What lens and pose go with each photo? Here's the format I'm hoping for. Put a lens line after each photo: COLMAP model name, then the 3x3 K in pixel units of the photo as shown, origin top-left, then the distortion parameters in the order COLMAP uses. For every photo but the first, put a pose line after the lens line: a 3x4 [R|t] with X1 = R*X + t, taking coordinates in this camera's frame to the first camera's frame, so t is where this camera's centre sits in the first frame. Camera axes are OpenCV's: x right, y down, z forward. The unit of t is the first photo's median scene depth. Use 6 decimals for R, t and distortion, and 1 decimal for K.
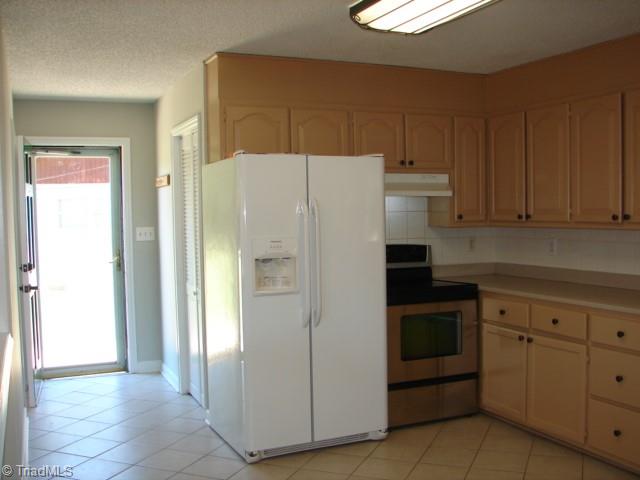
lens RADIAL K [[694.3, 0, 338.8], [0, 694.3, 242.3], [0, 0, 1]] dist [-0.207913, 0.247661]
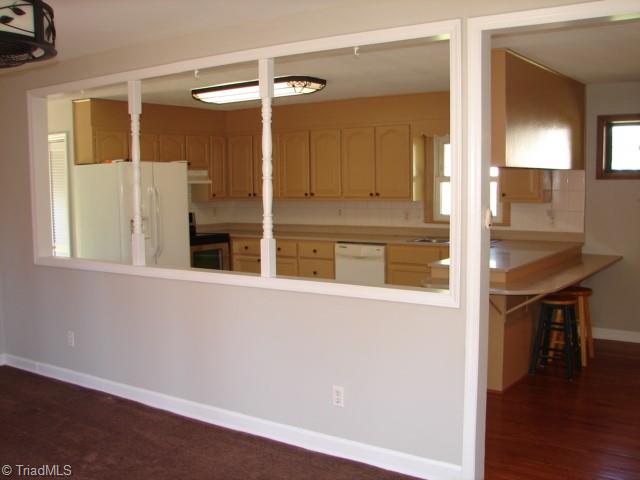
lens RADIAL K [[694.3, 0, 338.8], [0, 694.3, 242.3], [0, 0, 1]] dist [-0.207913, 0.247661]
pose [[0.857290, -0.044215, 0.512932, -0.472090], [0.026868, 0.998790, 0.041190, 0.018792], [-0.514133, -0.021530, 0.857440, -0.669941]]
